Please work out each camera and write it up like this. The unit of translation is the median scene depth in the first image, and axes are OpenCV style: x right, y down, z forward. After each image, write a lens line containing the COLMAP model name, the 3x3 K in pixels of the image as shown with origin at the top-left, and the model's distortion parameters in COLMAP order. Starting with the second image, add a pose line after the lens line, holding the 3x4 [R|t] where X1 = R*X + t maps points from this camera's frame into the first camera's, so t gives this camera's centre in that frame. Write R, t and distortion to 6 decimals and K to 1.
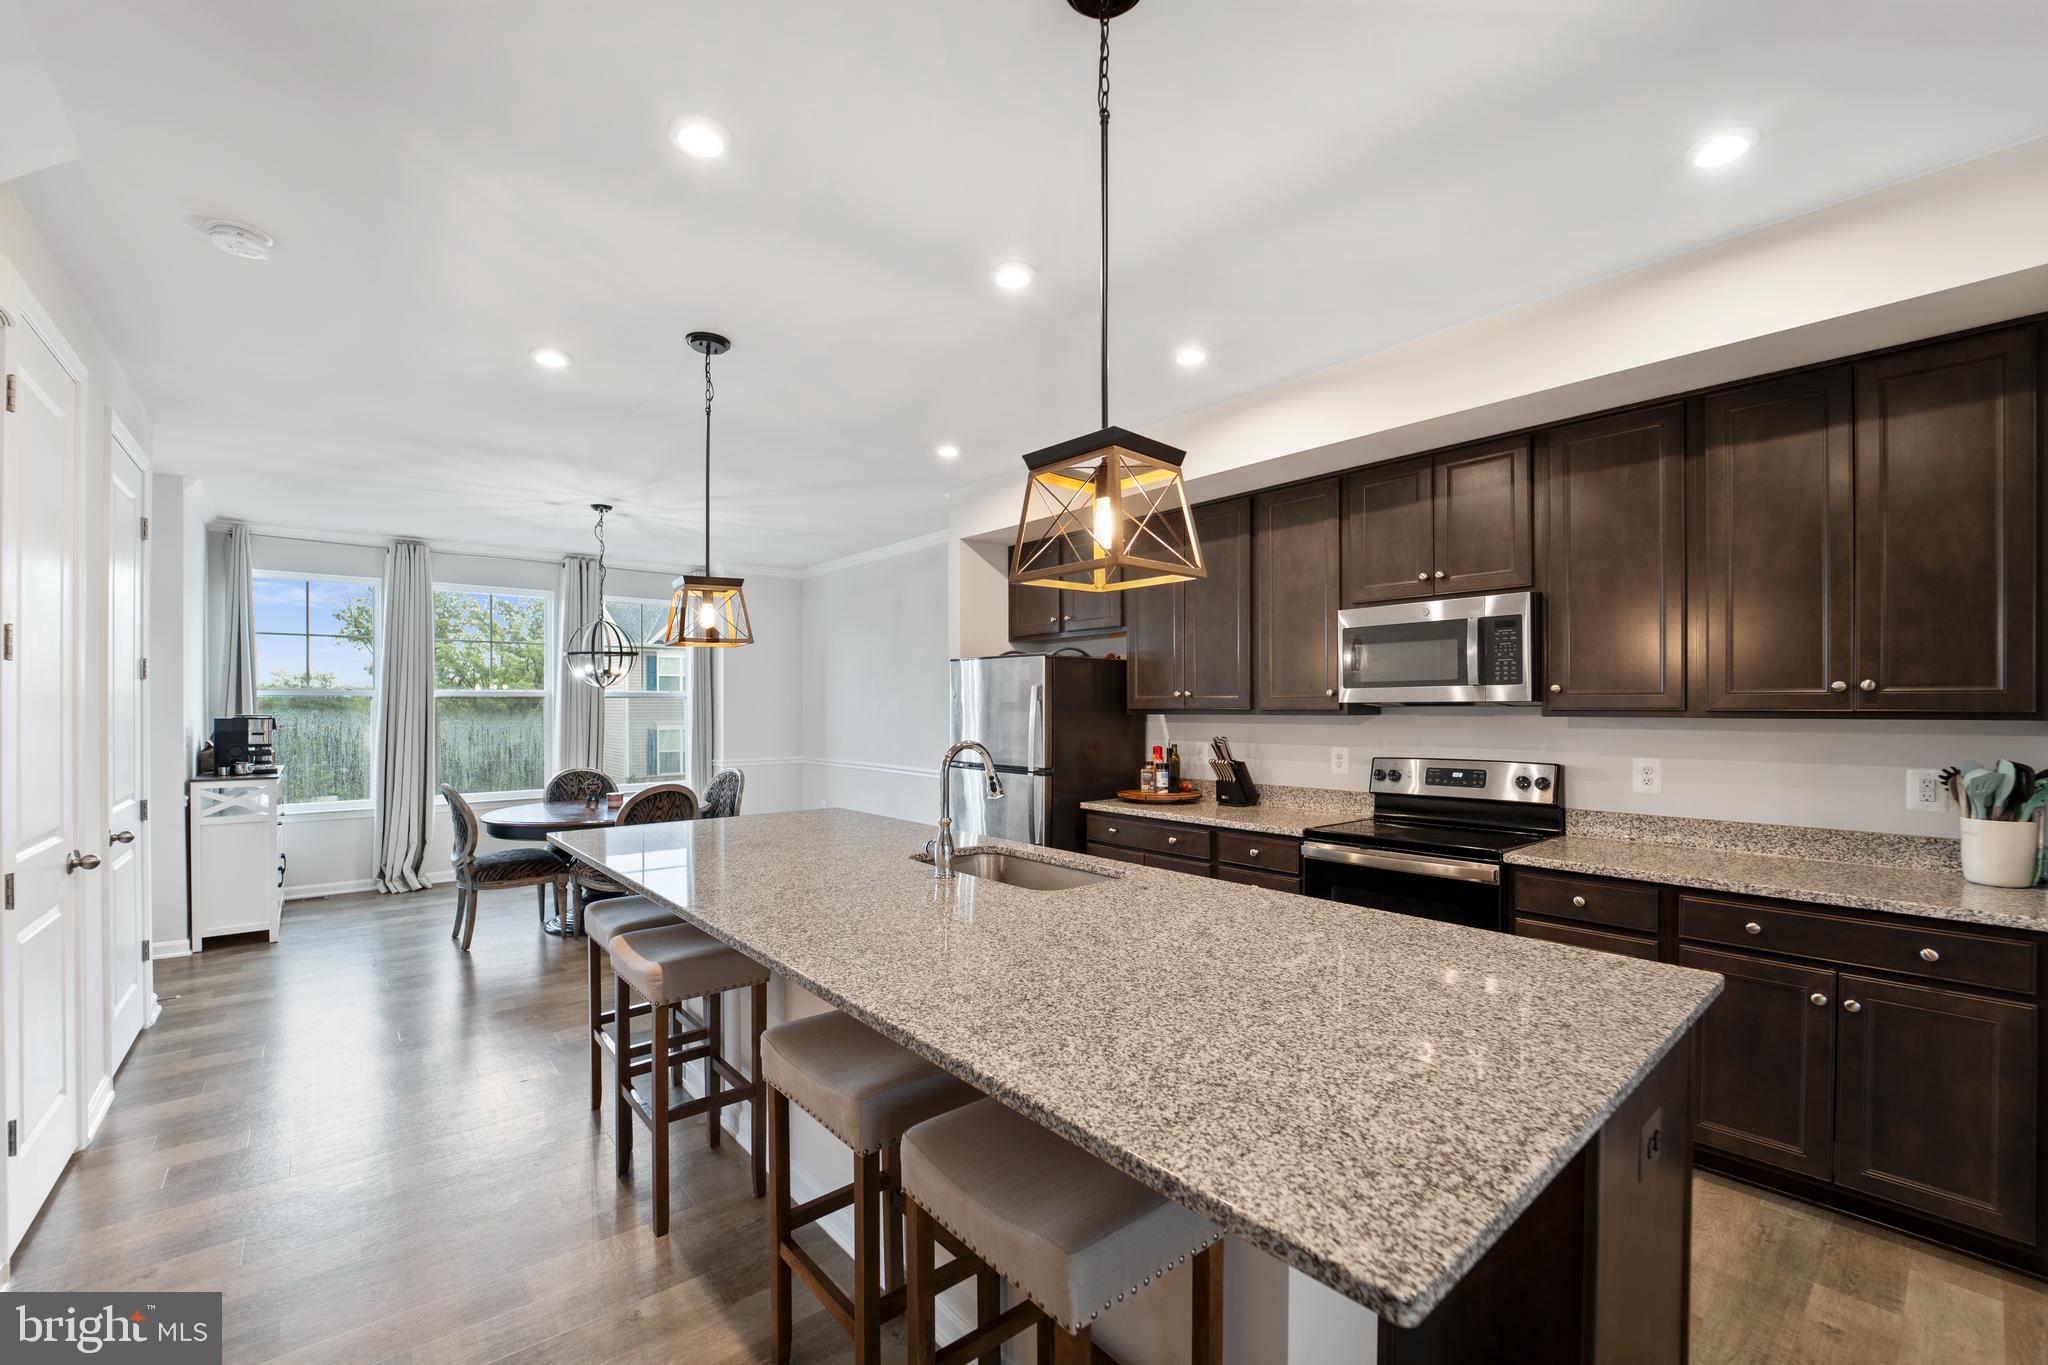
lens RADIAL K [[832.6, 0, 1023.7], [0, 832.6, 697.4], [0, 0, 1]] dist [-0.023899, -0.000037]
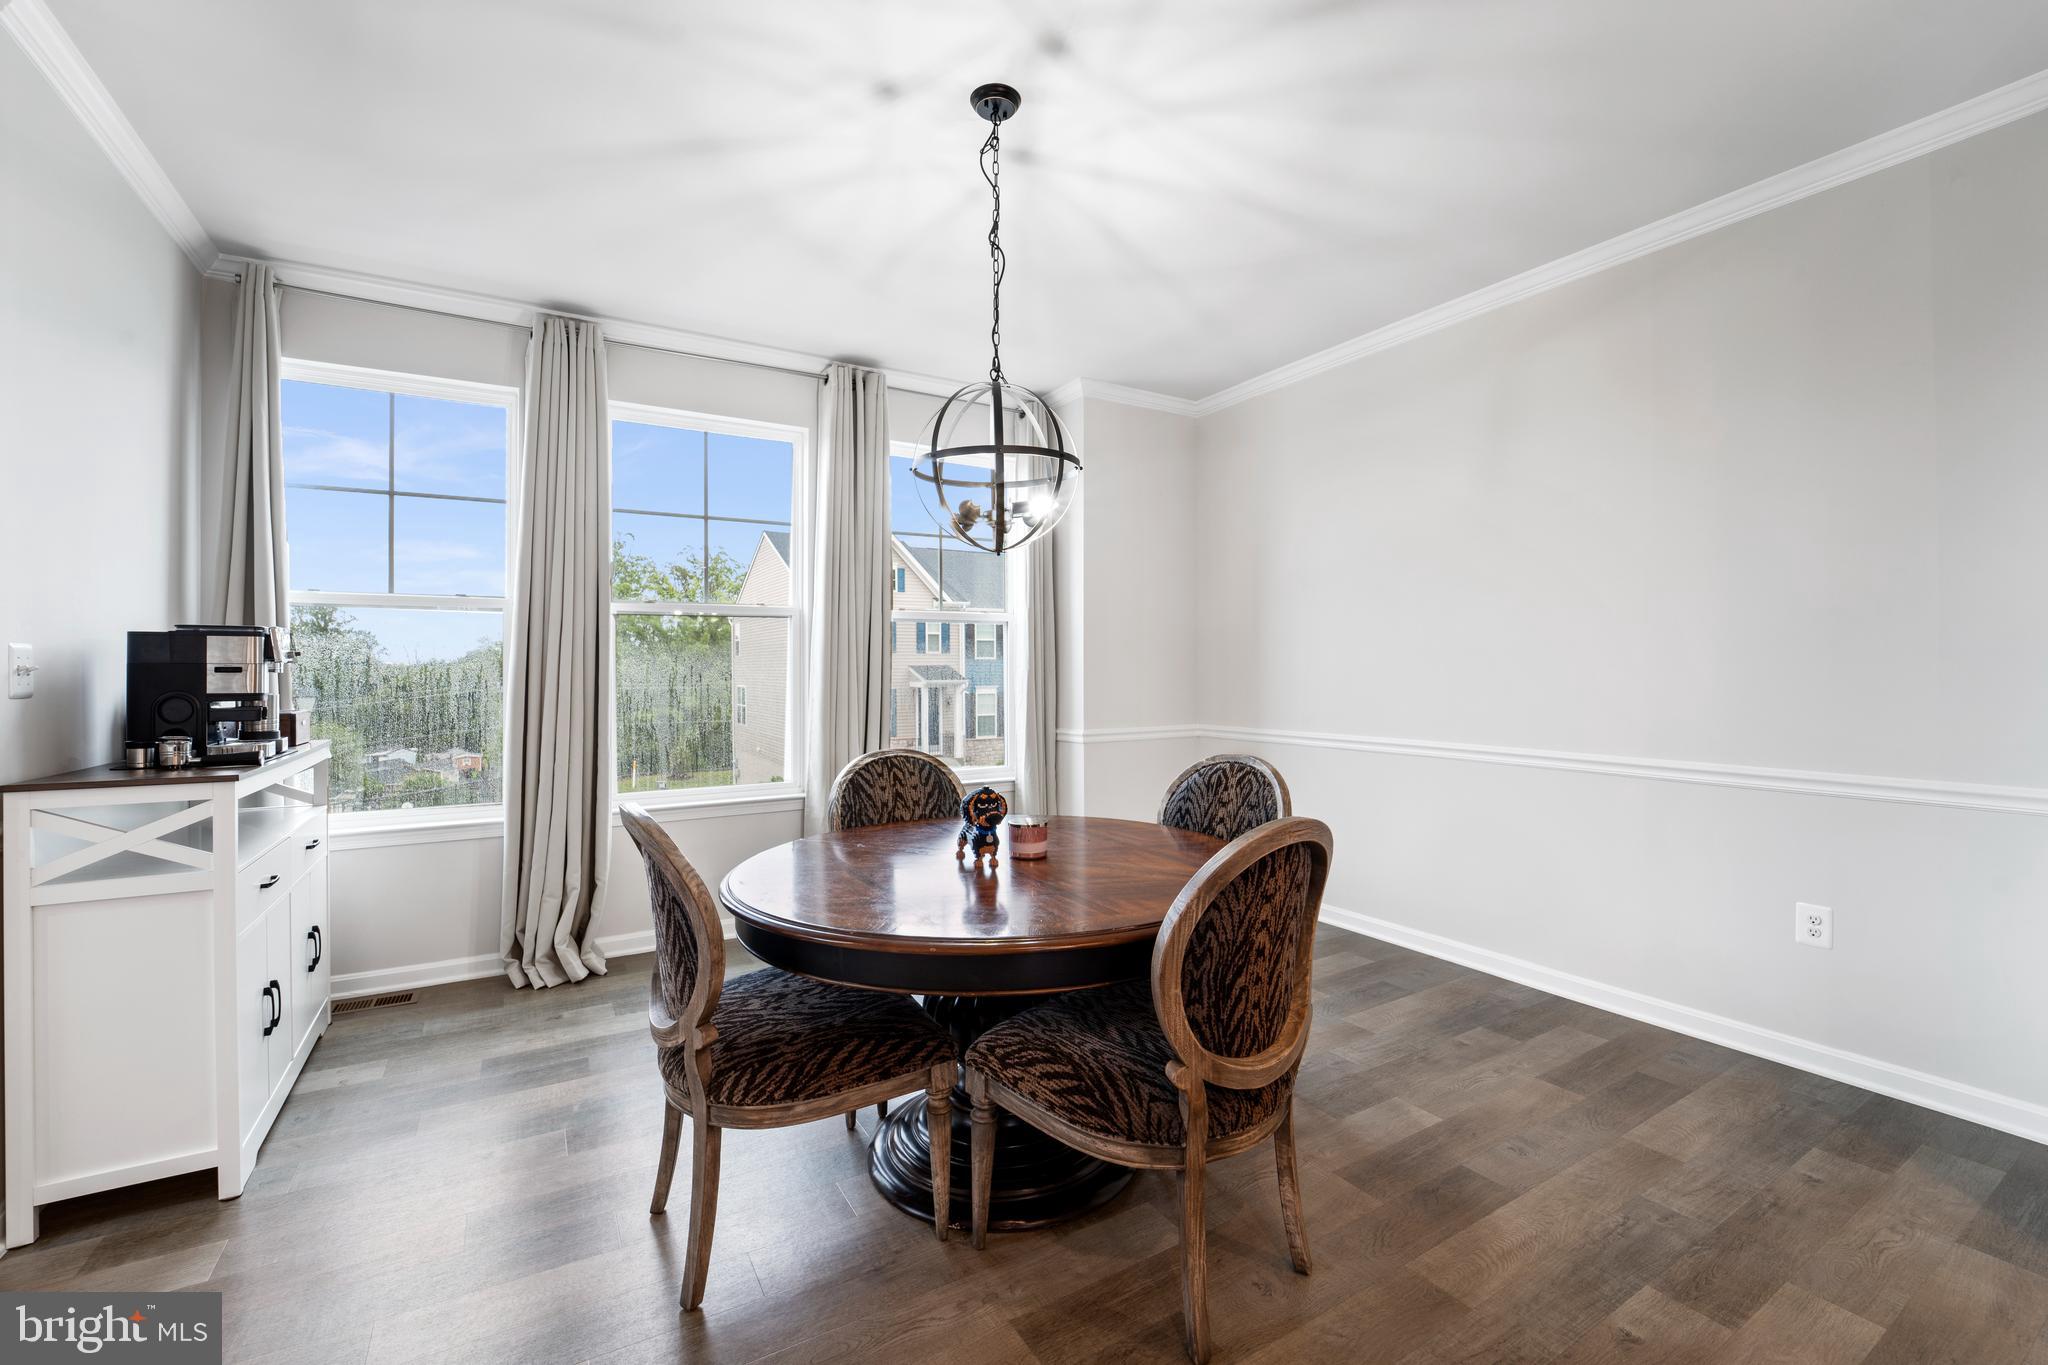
lens RADIAL K [[832.6, 0, 1046.0], [0, 832.6, 650.8], [0, 0, 1]] dist [-0.023899, -0.000037]
pose [[0.989632, -0.006647, -0.143470, -0.247991], [0.005003, 0.999918, -0.011814, 0.023087], [0.143537, 0.010973, 0.989584, 0.350683]]
